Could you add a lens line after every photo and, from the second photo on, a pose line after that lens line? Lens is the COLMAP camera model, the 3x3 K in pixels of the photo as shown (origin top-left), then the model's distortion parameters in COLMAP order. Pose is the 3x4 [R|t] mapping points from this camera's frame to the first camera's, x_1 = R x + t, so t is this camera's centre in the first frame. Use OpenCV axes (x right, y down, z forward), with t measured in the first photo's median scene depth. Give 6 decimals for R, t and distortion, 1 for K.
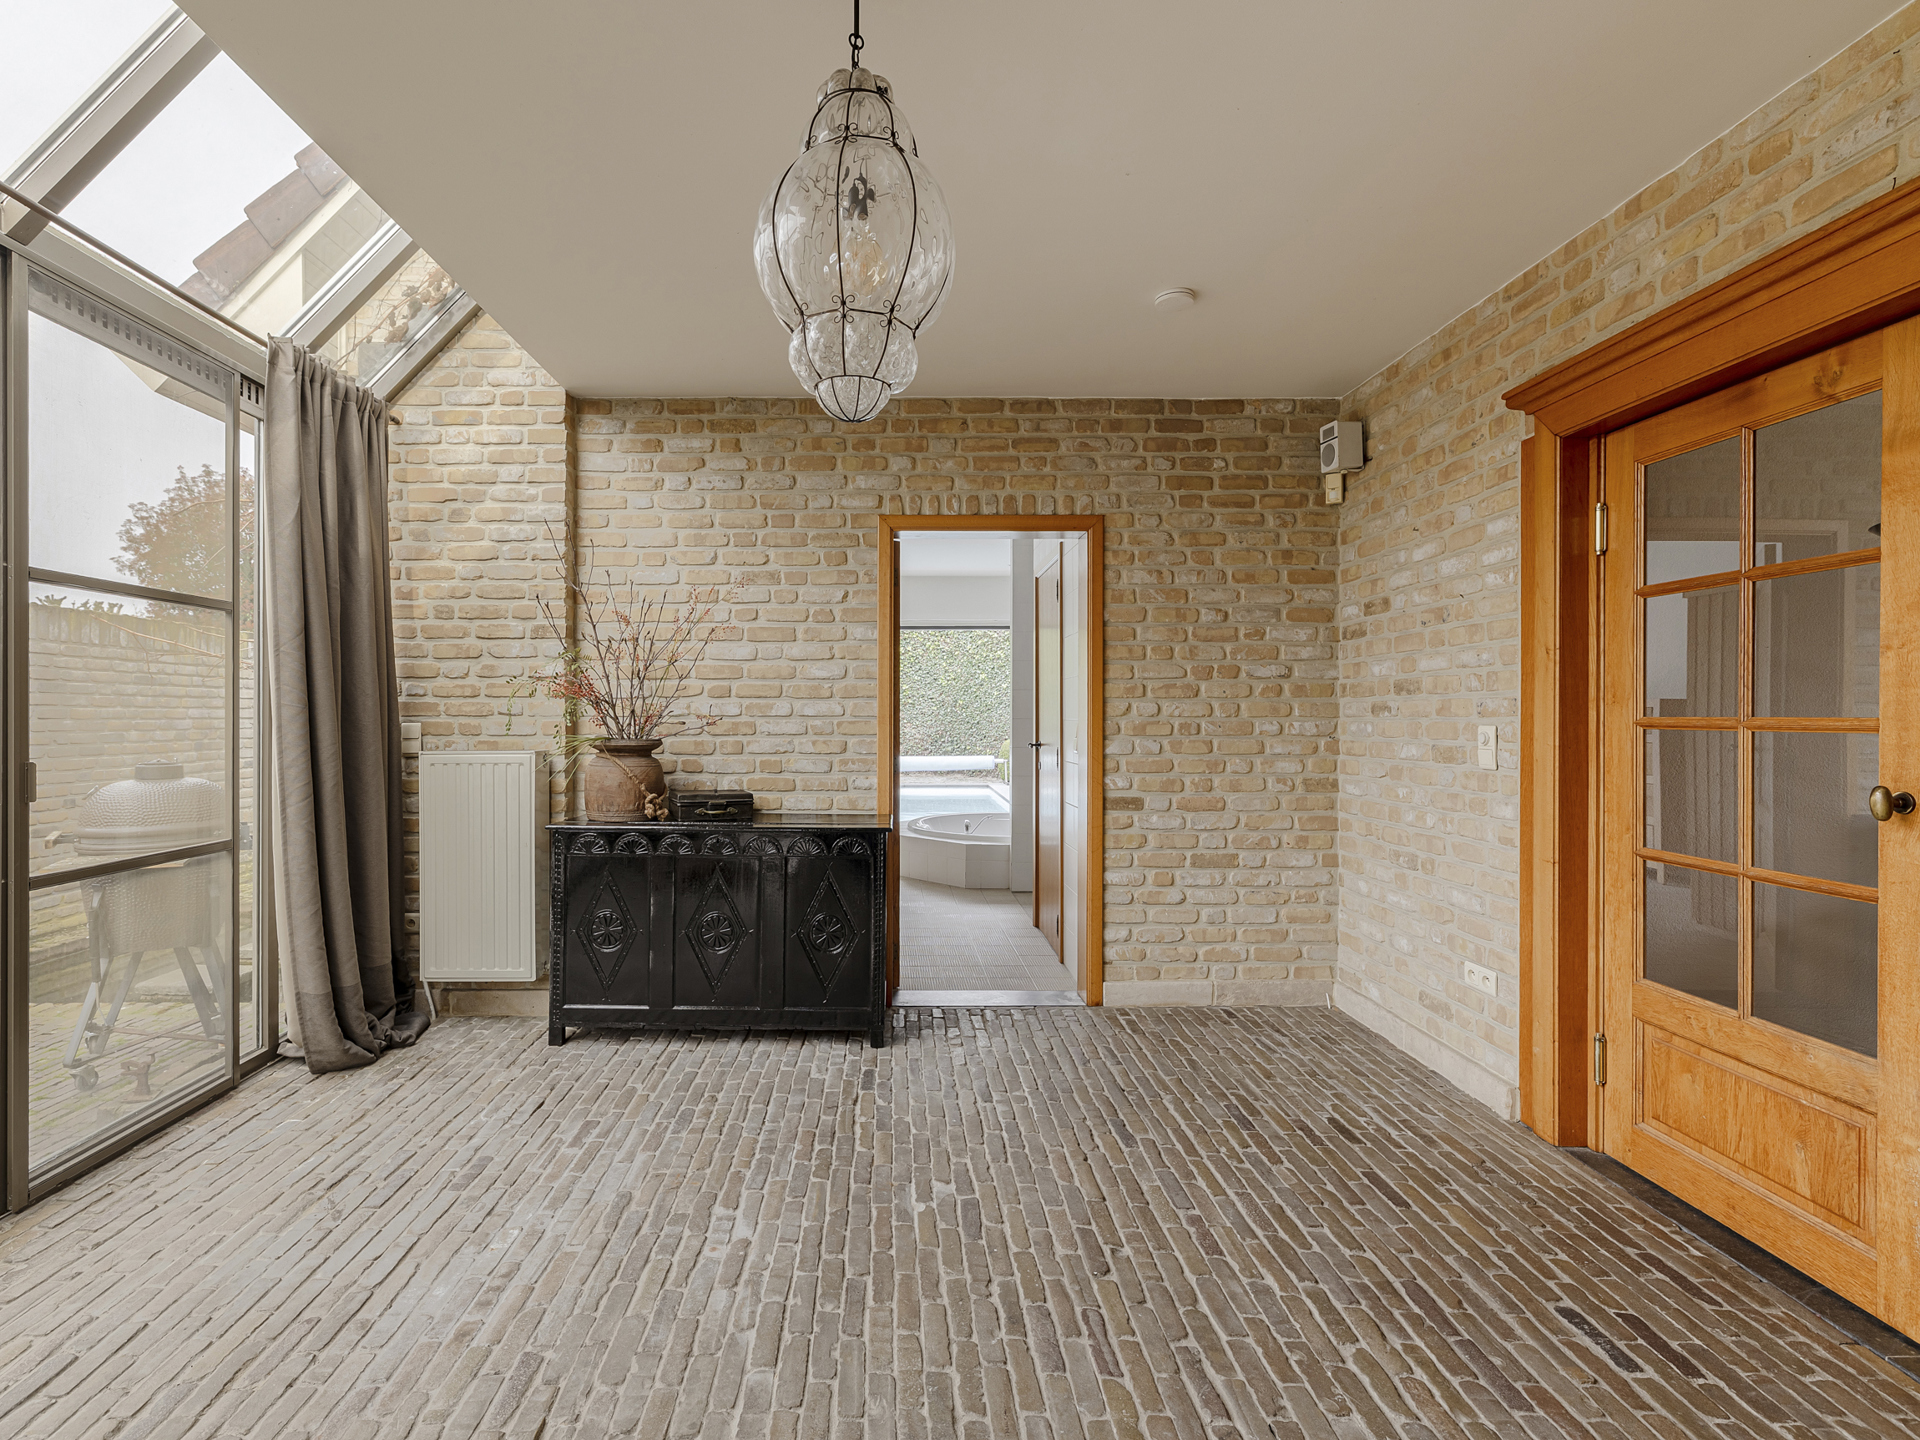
lens RADIAL K [[925.5, 0, 956.6], [0, 925.5, 719.1], [0, 0, 1]] dist [-0.000398, 0.002713]
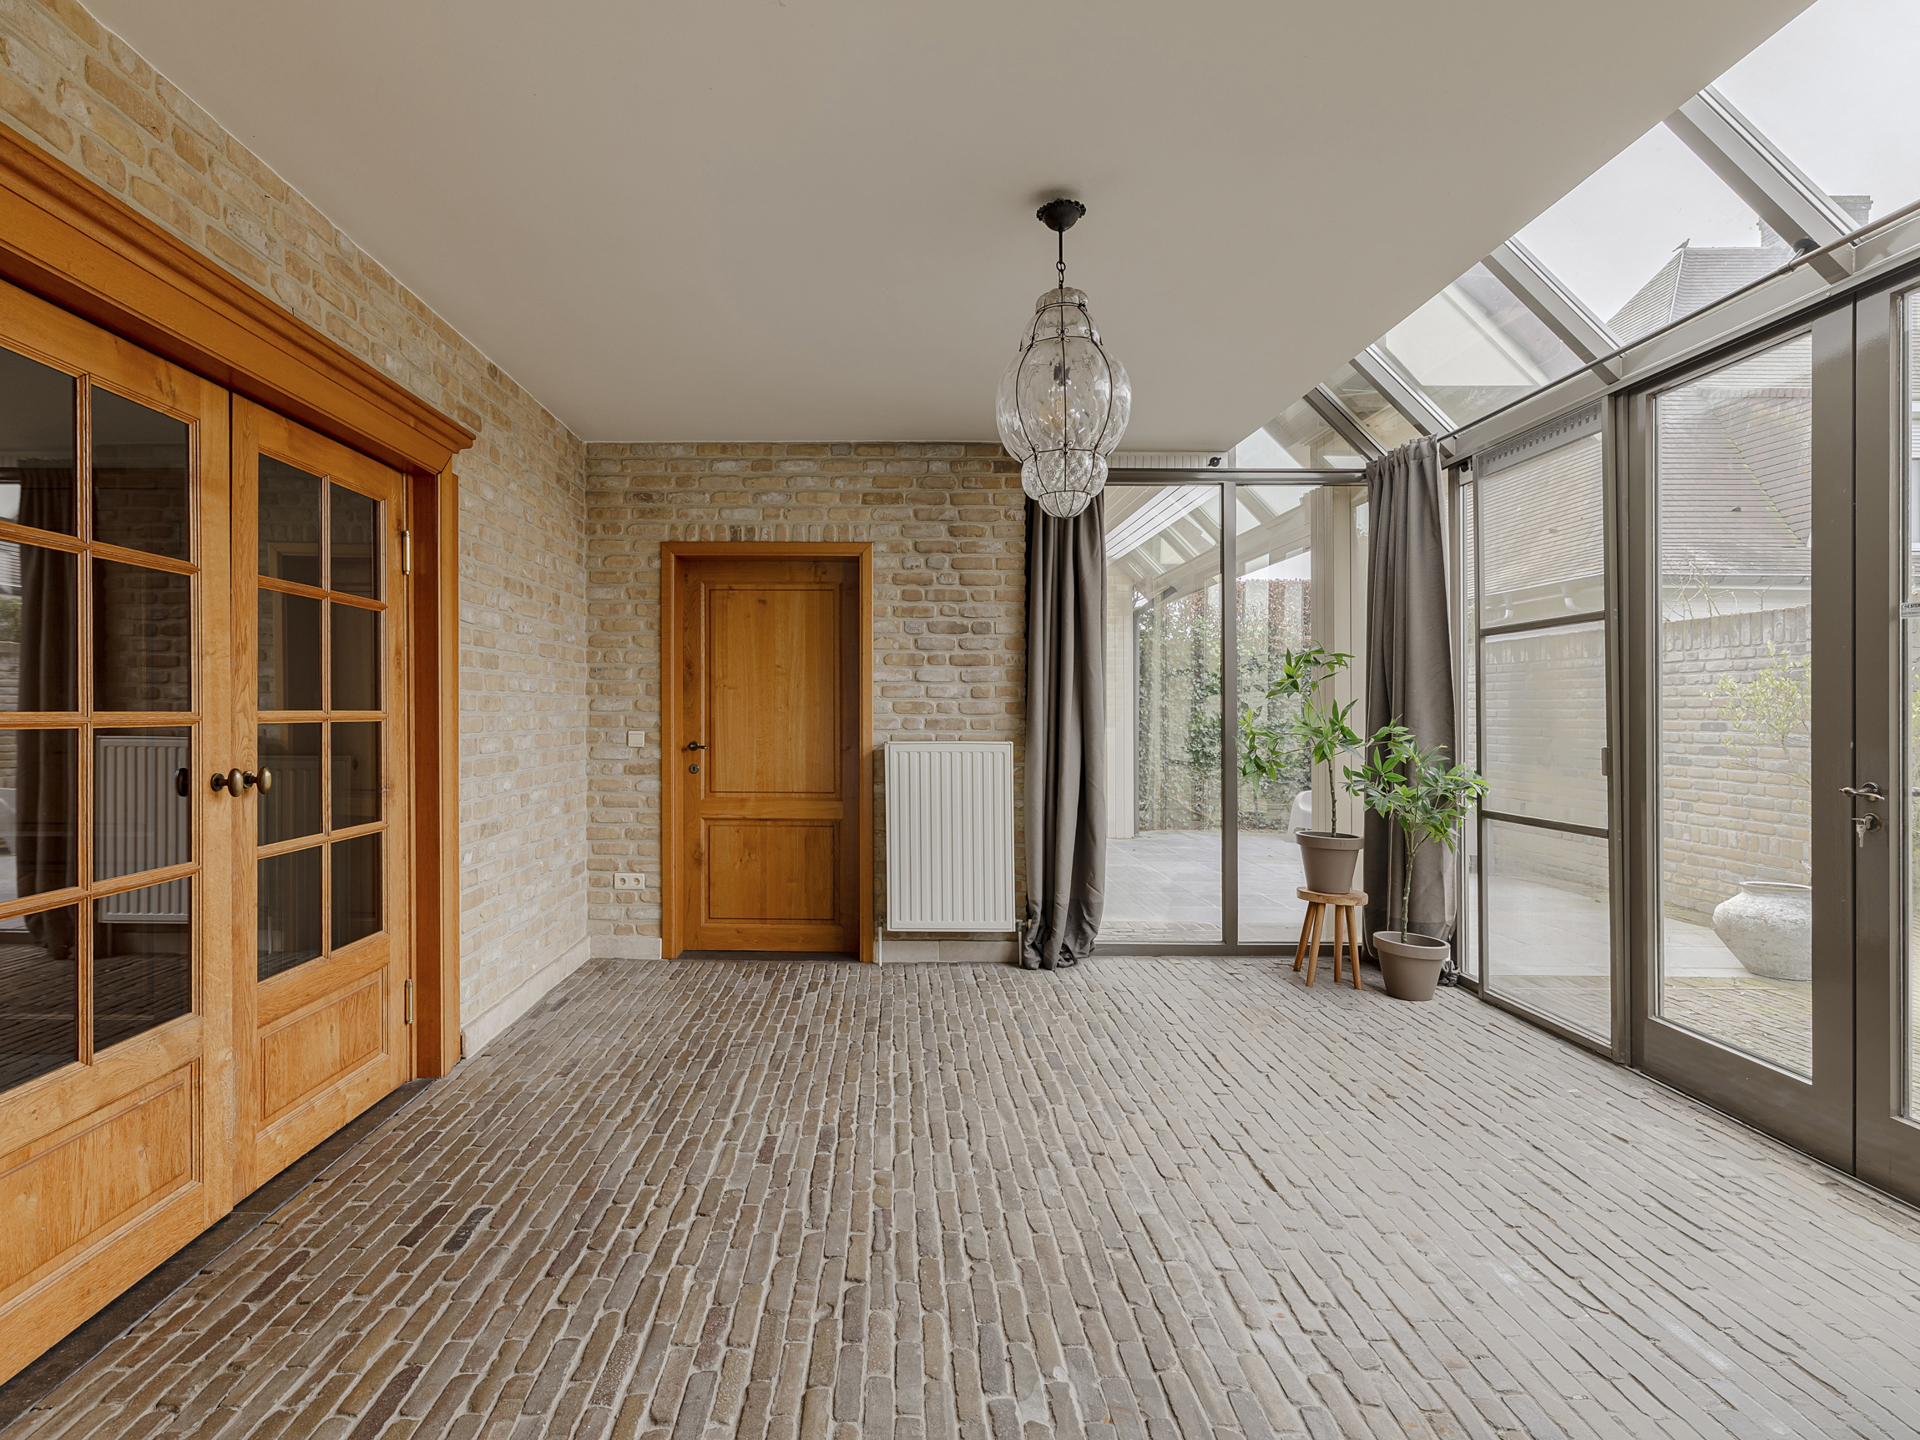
lens RADIAL K [[925.5, 0, 957.2], [0, 925.5, 715.4], [0, 0, 1]] dist [-0.000398, 0.002713]
pose [[-0.999961, -0.005493, 0.006874, 0.047481], [-0.005429, 0.999942, 0.009294, -0.011480], [-0.006925, 0.009257, -0.999933, 2.017779]]
